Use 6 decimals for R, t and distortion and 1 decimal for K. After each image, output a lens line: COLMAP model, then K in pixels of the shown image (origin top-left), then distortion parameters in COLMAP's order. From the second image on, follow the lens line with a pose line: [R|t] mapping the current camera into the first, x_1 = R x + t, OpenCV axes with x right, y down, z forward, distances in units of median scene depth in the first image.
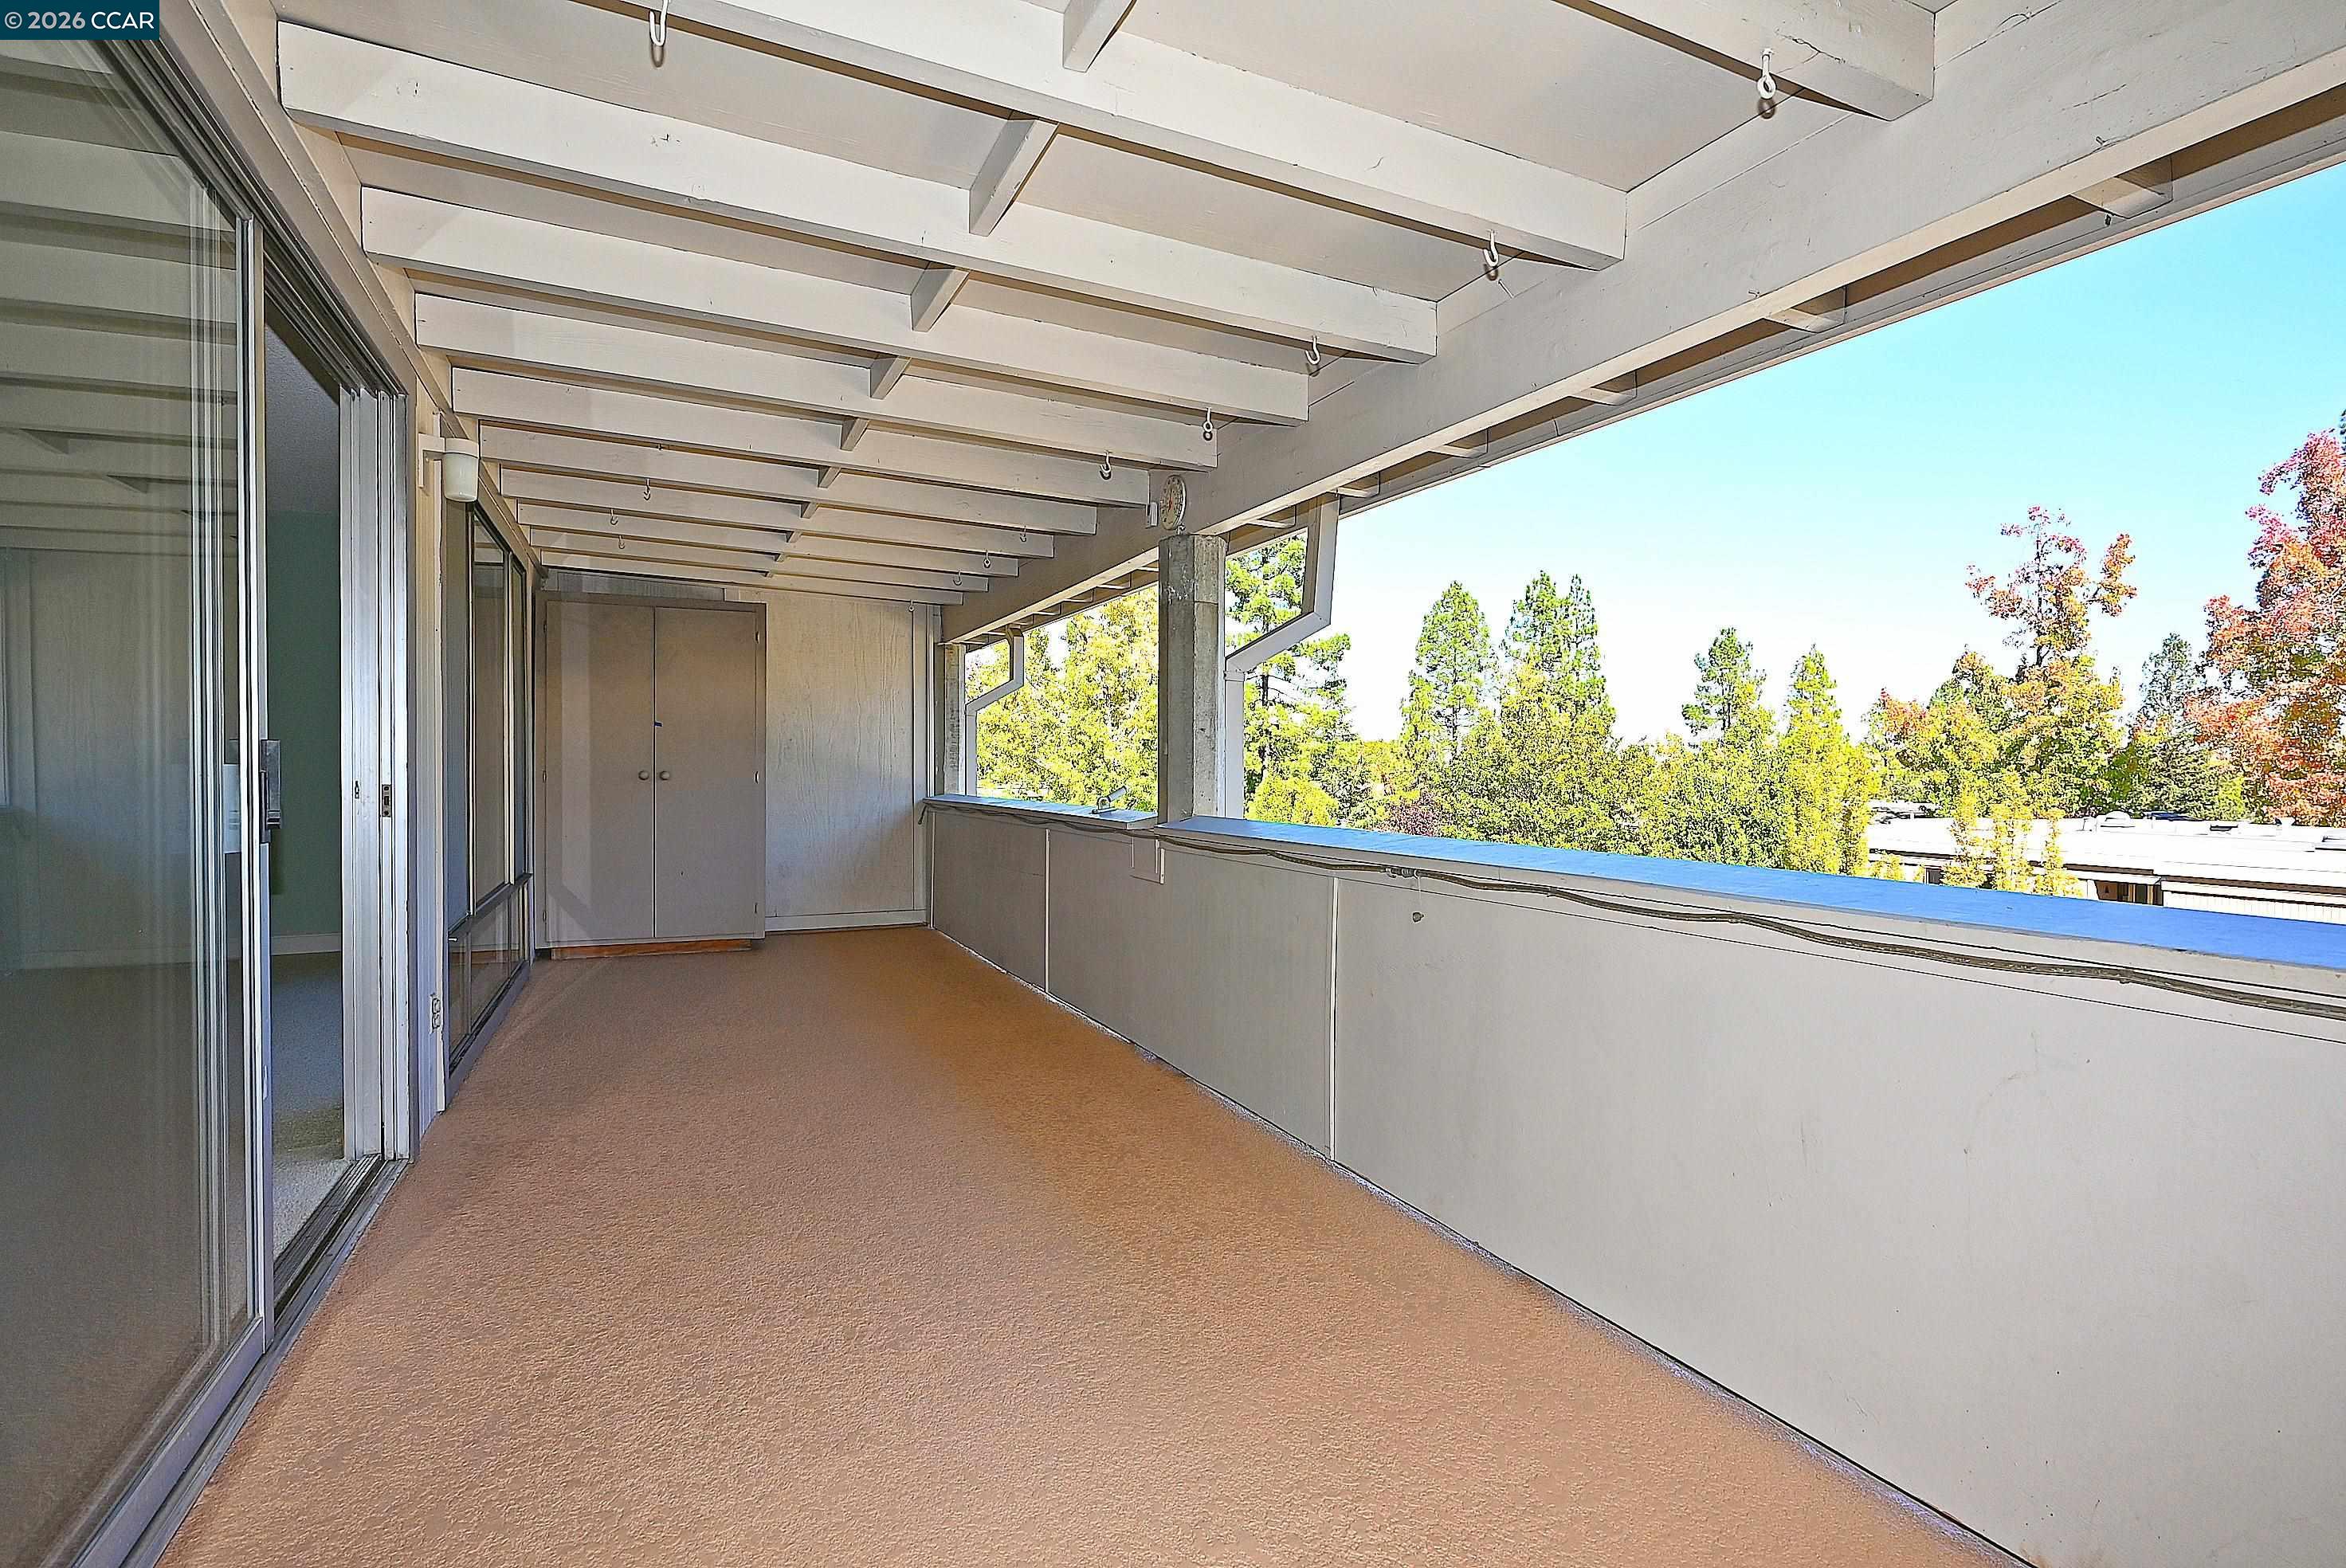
lens RADIAL K [[1161.7, 0, 1167.5], [0, 1161.7, 789.8], [0, 0, 1]] dist [0.000491, -0.000194]
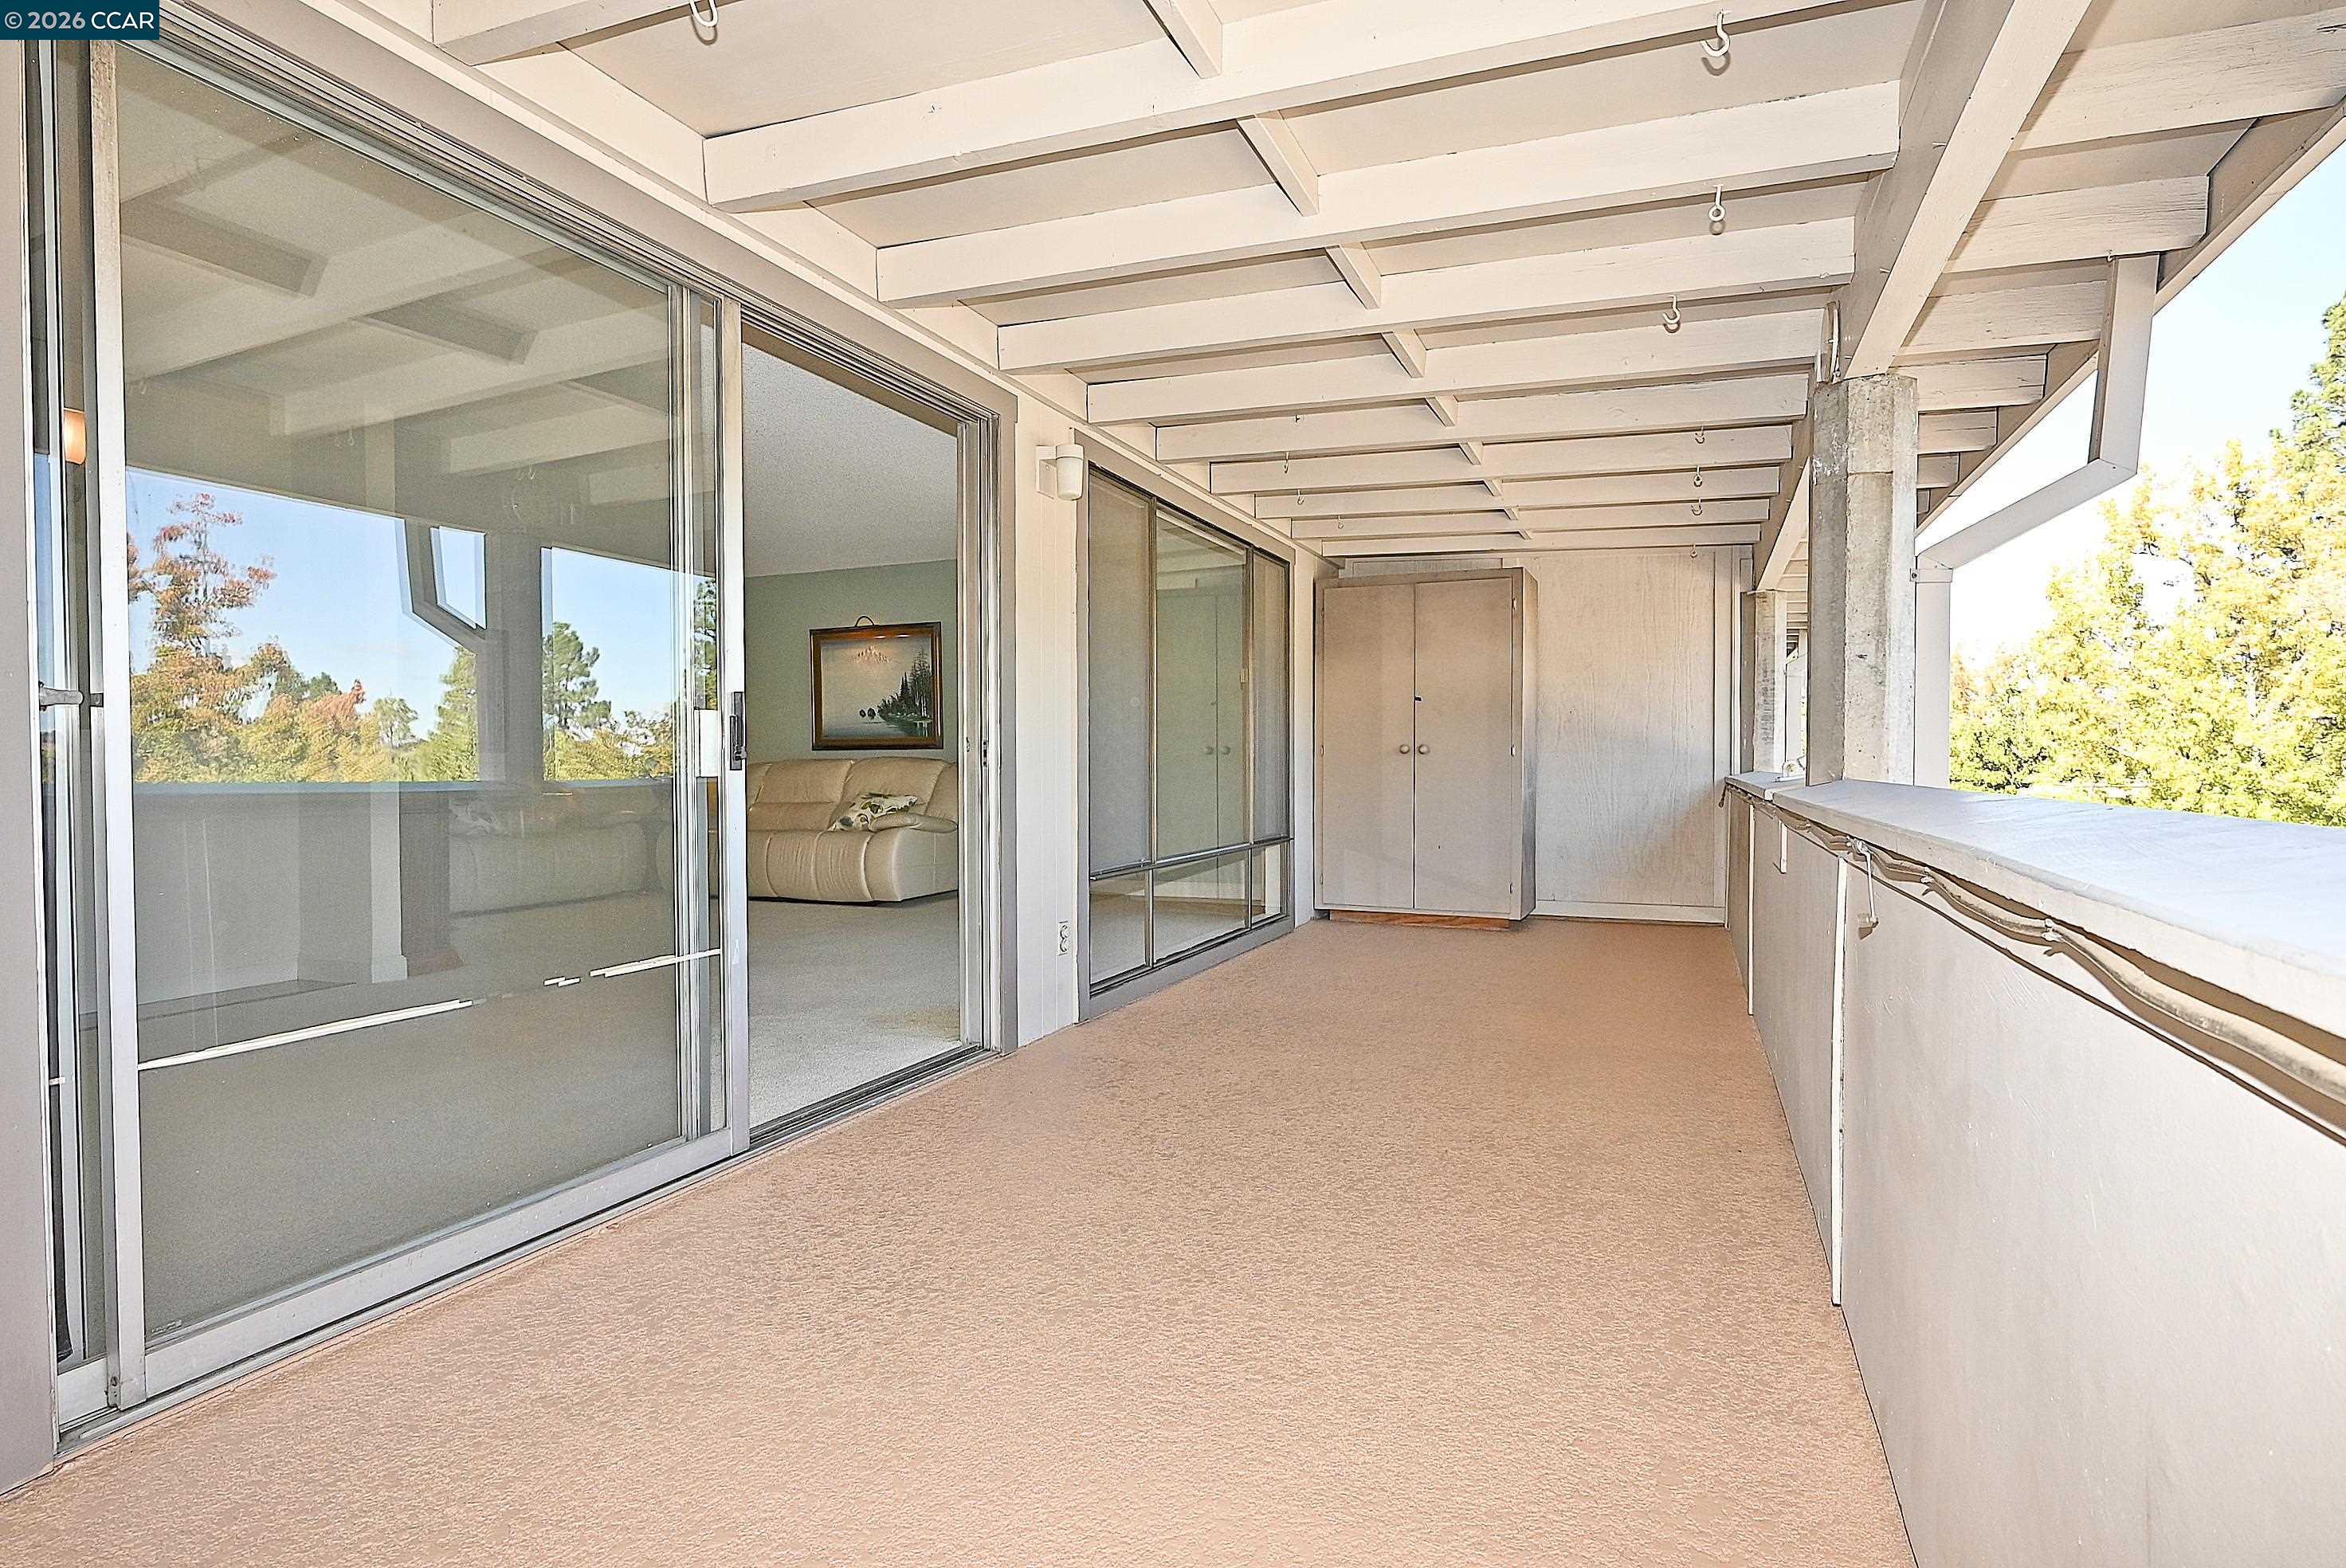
lens RADIAL K [[1180.5, 0, 1162.4], [0, 1180.5, 788.3], [0, 0, 1]] dist [-0.001399, 0.000497]
pose [[0.690410, 0.011754, -0.723323, 0.129692], [-0.009286, 0.999930, 0.007385, 0.013314], [0.723359, 0.001618, 0.690471, 0.106426]]
